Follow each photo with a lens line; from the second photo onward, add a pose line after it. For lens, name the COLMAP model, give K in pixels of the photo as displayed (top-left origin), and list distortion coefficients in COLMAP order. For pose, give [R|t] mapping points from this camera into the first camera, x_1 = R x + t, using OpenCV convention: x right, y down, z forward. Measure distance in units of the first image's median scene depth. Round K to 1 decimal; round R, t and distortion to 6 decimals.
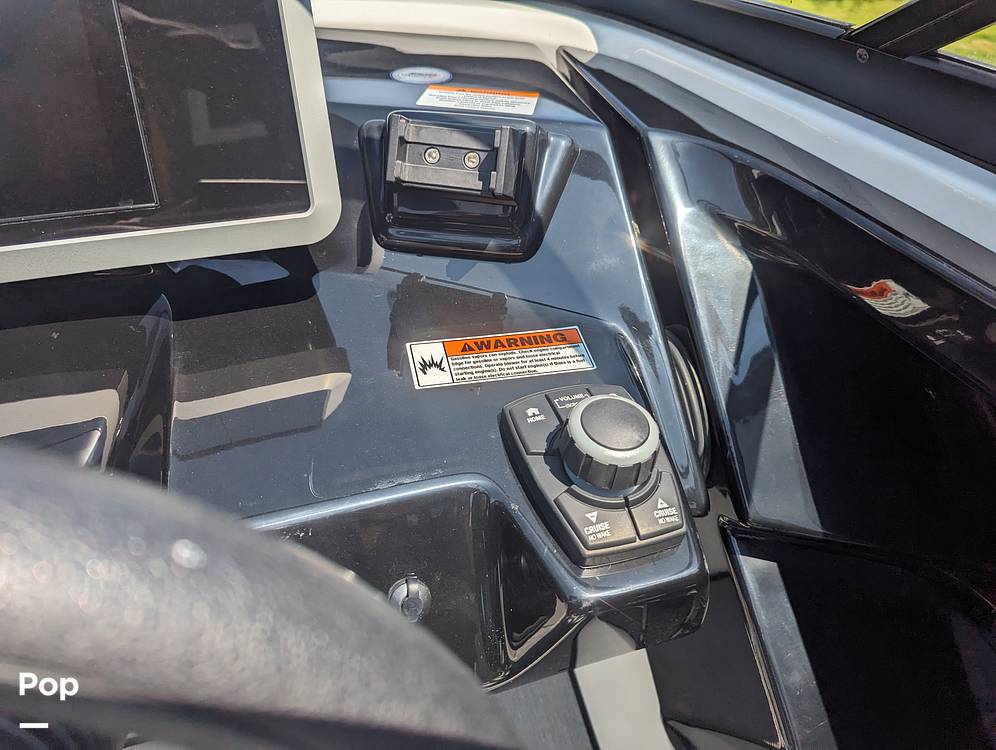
lens RADIAL K [[700.3, 0, 503.8], [0, 700.3, 355.3], [0, 0, 1]] dist [0.032638, 0.000313]
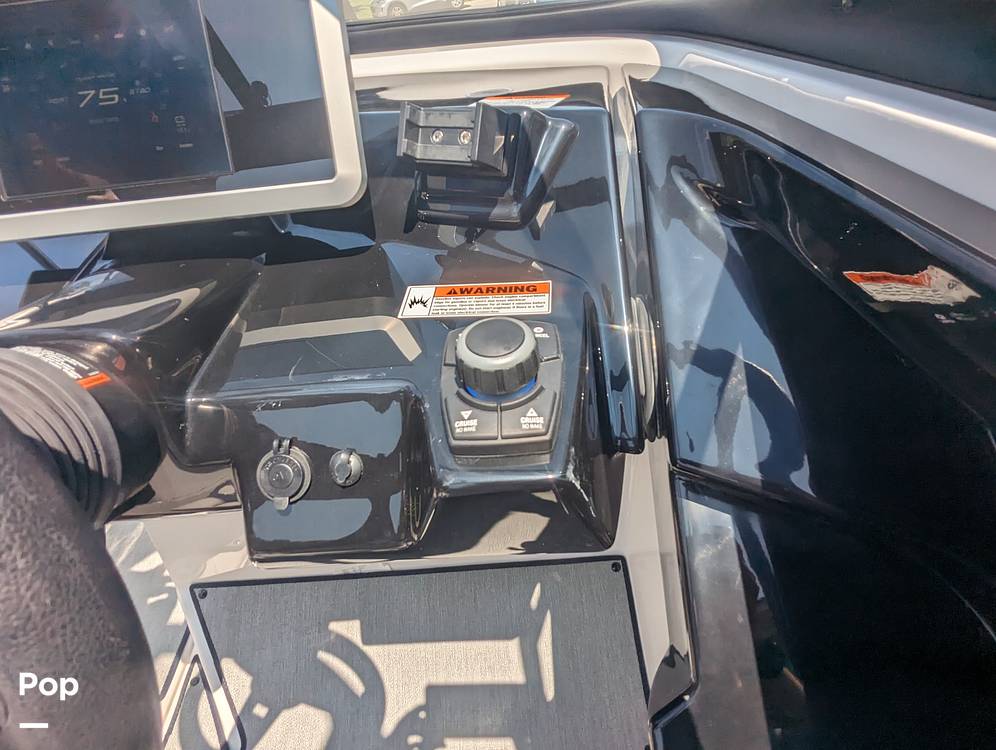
lens RADIAL K [[543.5, 0, 495.3], [0, 543.5, 380.3], [0, 0, 1]] dist [0.000551, 0.000572]
pose [[0.934620, 0.090914, -0.343832, 0.369765], [-0.082811, 0.995832, 0.038213, 0.103663], [0.345873, -0.007241, 0.938254, 0.126431]]
